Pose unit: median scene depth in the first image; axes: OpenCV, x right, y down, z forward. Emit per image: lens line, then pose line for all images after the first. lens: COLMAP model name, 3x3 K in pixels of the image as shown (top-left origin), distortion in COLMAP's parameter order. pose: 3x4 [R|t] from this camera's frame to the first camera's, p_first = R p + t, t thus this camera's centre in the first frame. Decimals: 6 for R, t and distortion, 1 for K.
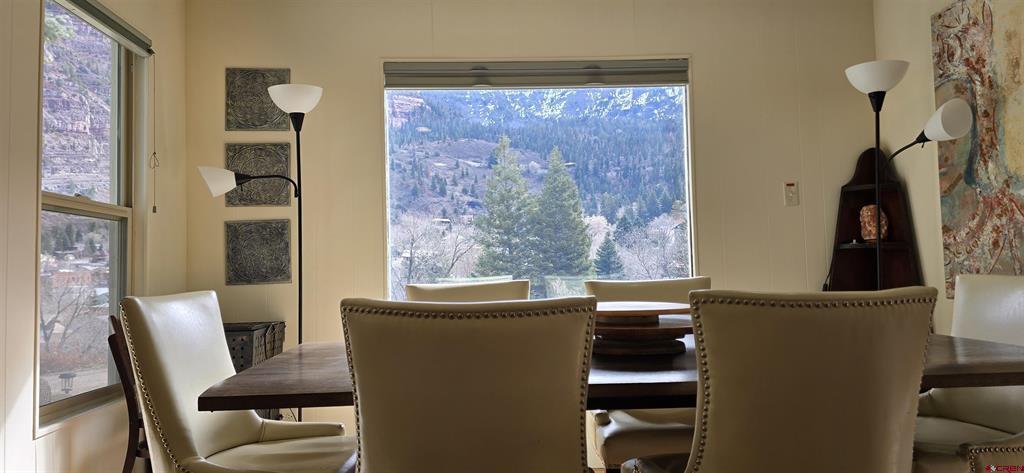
lens RADIAL K [[678.5, 0, 500.3], [0, 678.5, 236.9], [0, 0, 1]] dist [0.119789, -0.149163]
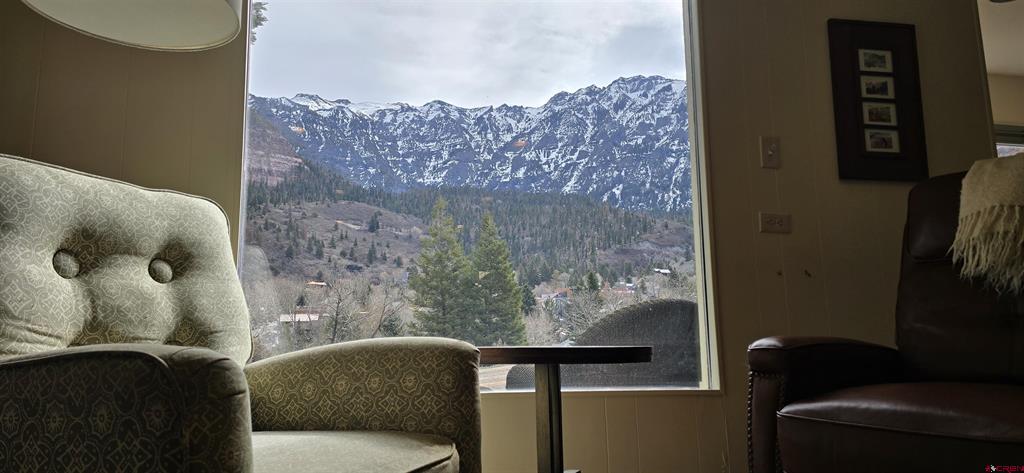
lens RADIAL K [[678.5, 0, 500.3], [0, 678.5, 236.9], [0, 0, 1]] dist [0.119789, -0.149163]
pose [[0.983825, 0.039622, 0.174697, -1.118122], [-0.022423, 0.994800, -0.099350, 0.114265], [-0.177725, 0.093826, 0.979597, -0.116895]]
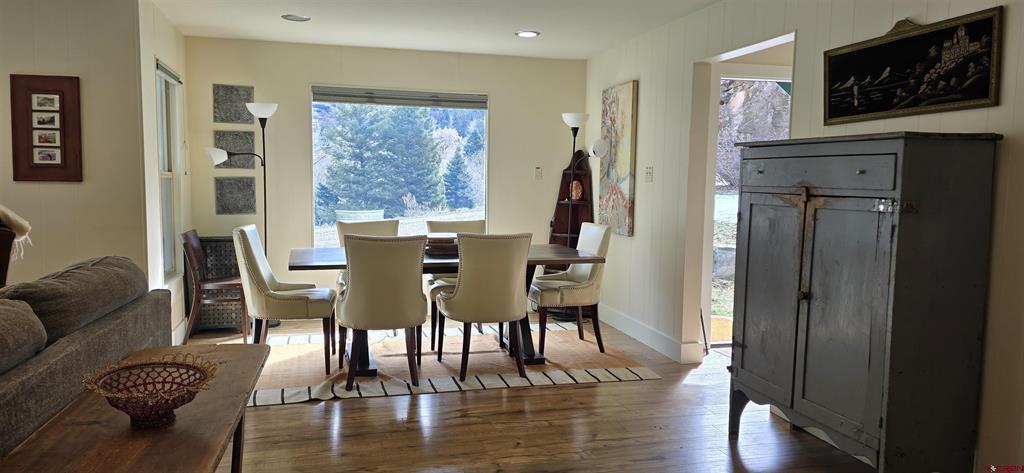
lens RADIAL K [[678.5, 0, 500.3], [0, 678.5, 236.9], [0, 0, 1]] dist [0.119789, -0.149163]
pose [[0.975593, 0.015546, 0.219034, -0.082555], [-0.043769, 0.991241, 0.124598, -0.117799], [-0.215179, -0.131144, 0.967729, -0.807039]]
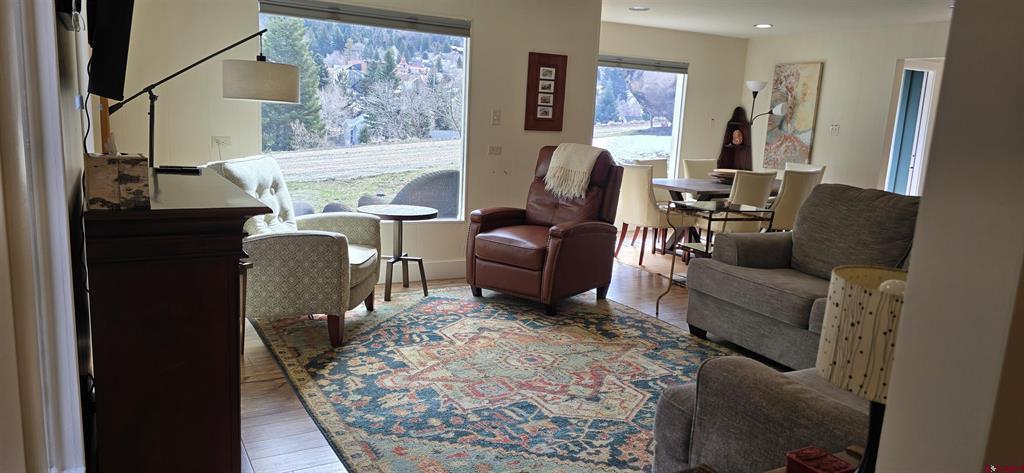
lens RADIAL K [[678.5, 0, 500.3], [0, 678.5, 236.9], [0, 0, 1]] dist [0.119789, -0.149163]
pose [[0.886503, -0.017177, 0.462405, -1.452603], [-0.089337, 0.974155, 0.207461, -0.111856], [-0.454018, -0.225225, 0.862057, -0.913460]]
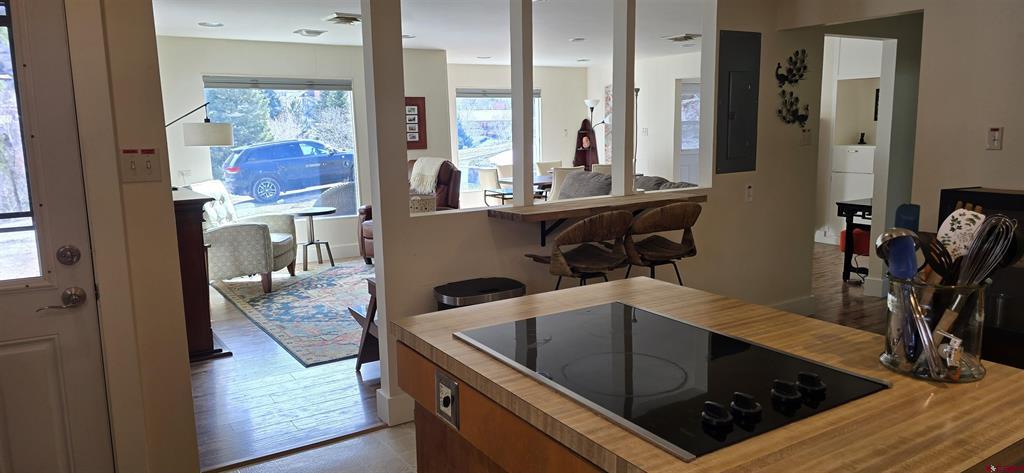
lens RADIAL K [[678.5, 0, 500.3], [0, 678.5, 236.9], [0, 0, 1]] dist [0.119789, -0.149163]
pose [[0.859883, -0.080328, 0.504132, -1.551966], [-0.016958, 0.982502, 0.185477, -0.176507], [-0.510210, -0.168037, 0.843474, -1.692915]]
